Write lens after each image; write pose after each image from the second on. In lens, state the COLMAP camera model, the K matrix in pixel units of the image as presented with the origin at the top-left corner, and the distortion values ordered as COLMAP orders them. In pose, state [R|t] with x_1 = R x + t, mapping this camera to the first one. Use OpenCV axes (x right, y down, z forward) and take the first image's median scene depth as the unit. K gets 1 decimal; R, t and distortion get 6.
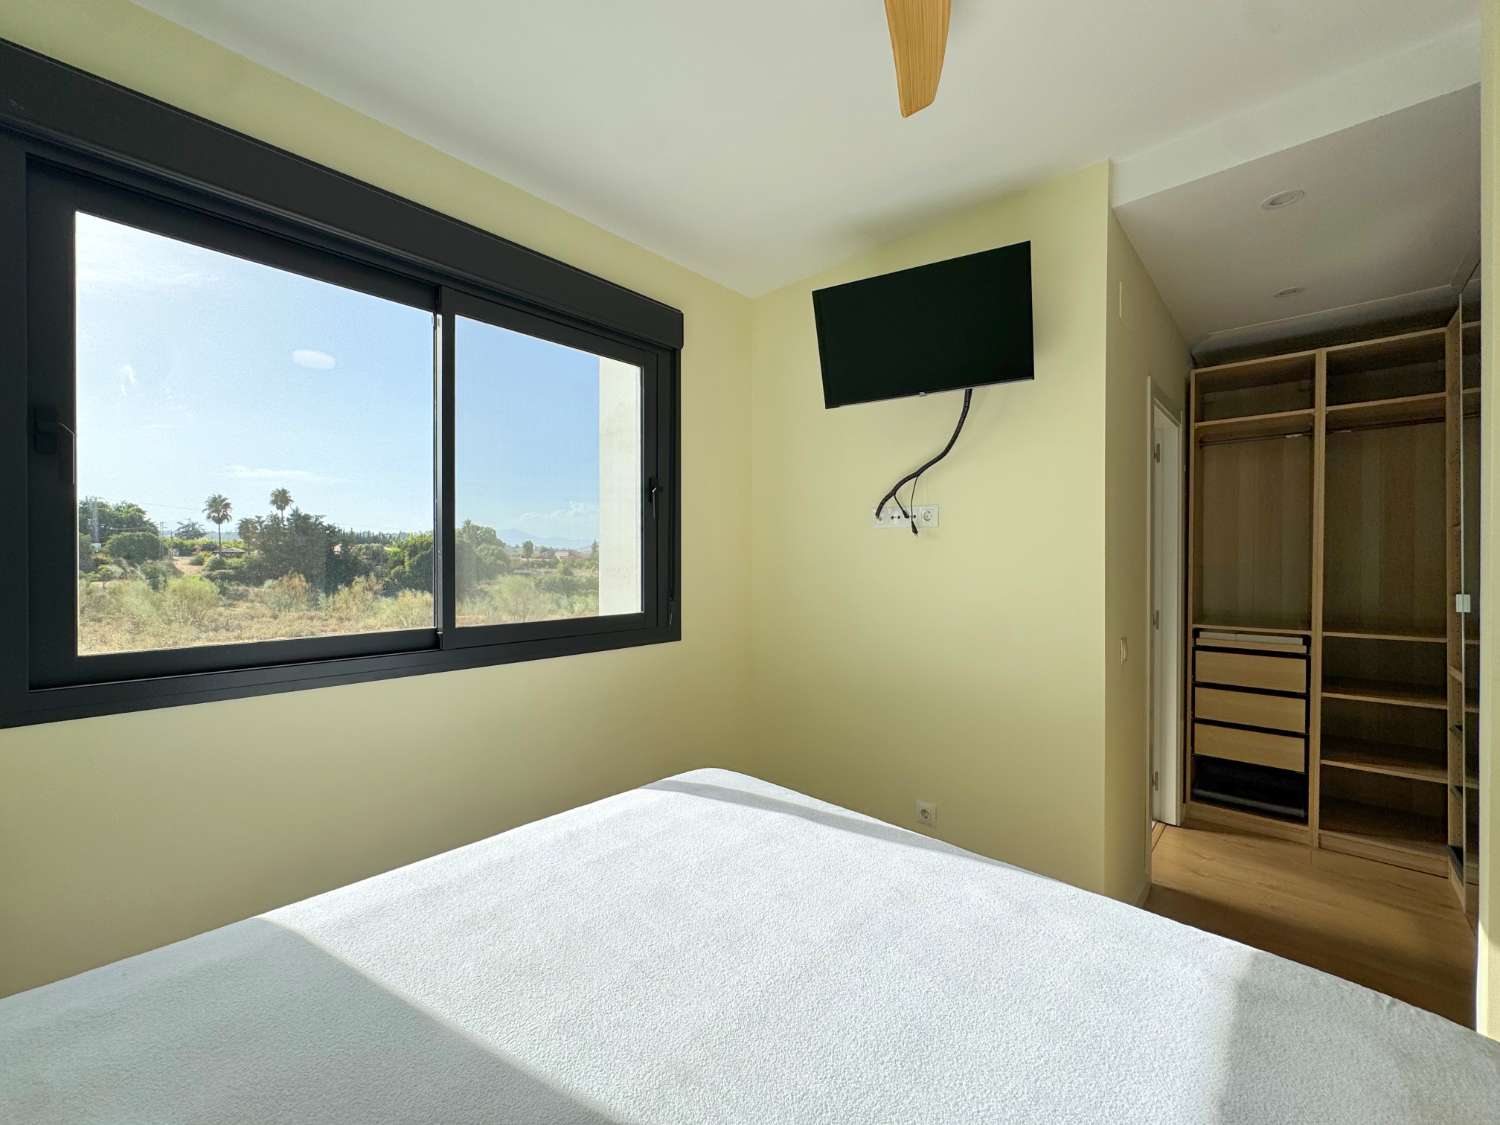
lens RADIAL K [[605.3, 0, 742.4], [0, 605.3, 551.5], [0, 0, 1]] dist [-0.002245, -0.000032]
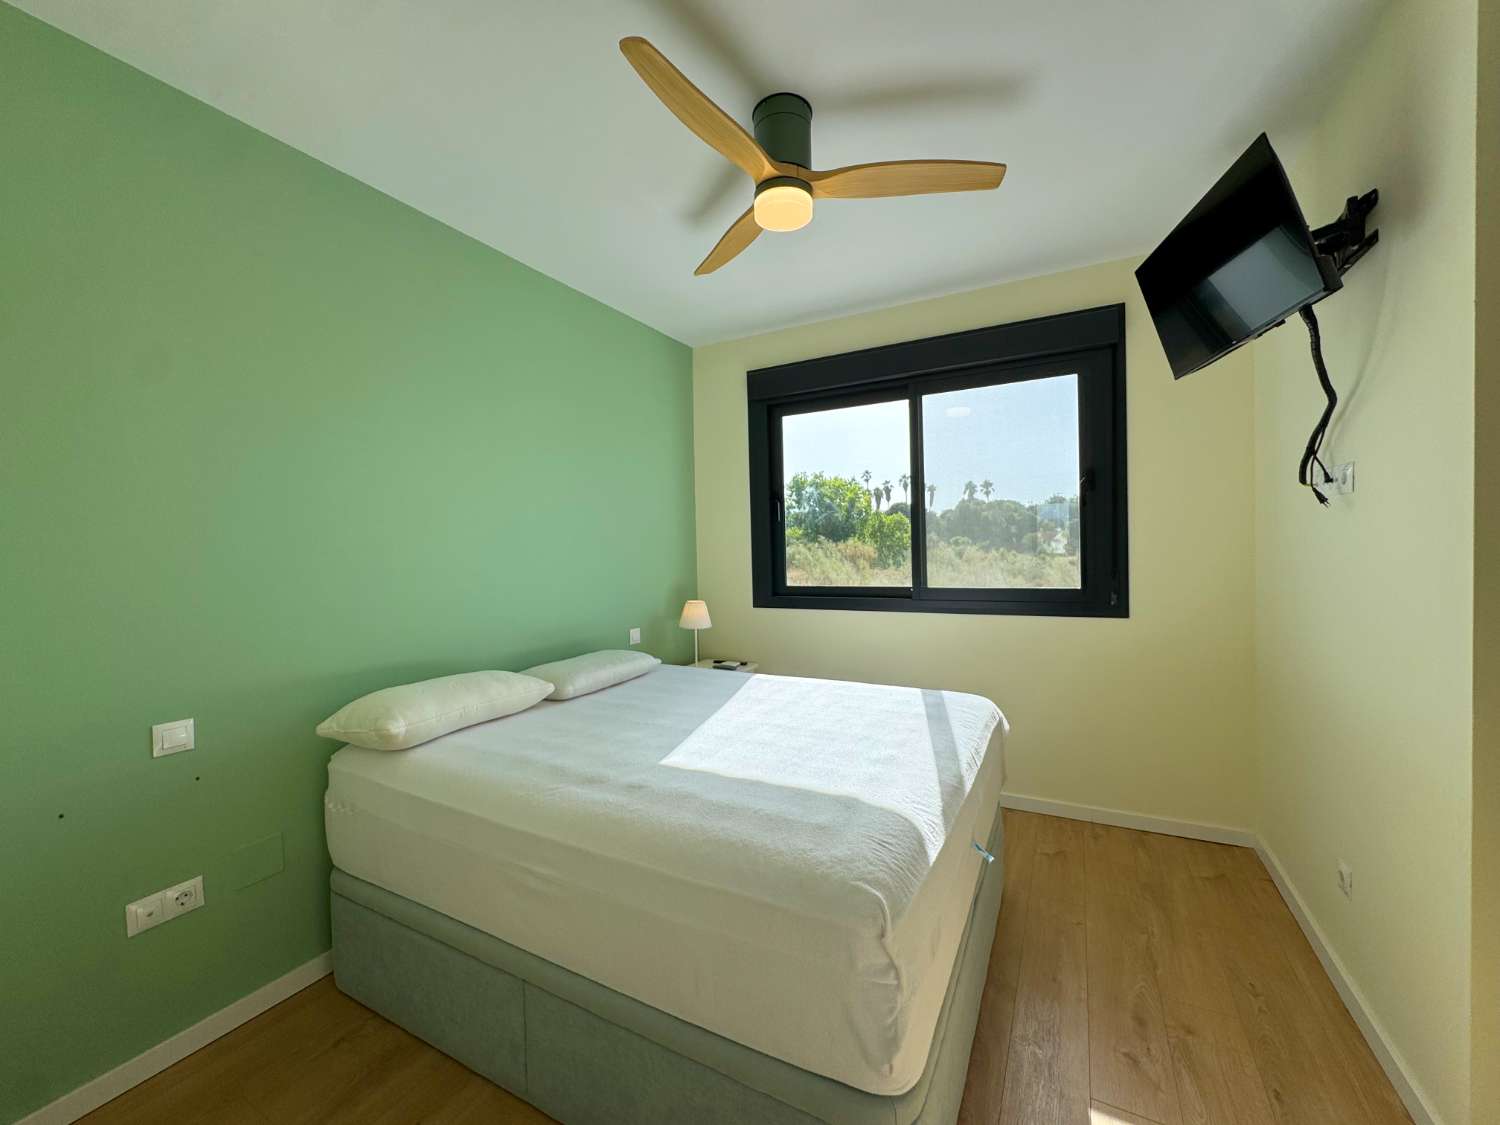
lens RADIAL K [[605.3, 0, 742.4], [0, 605.3, 551.5], [0, 0, 1]] dist [-0.002245, -0.000032]
pose [[0.230877, -0.002583, -0.972979, 1.004762], [0.035251, 0.999362, 0.005711, 0.001594], [0.972344, -0.035617, 0.230821, 0.143955]]
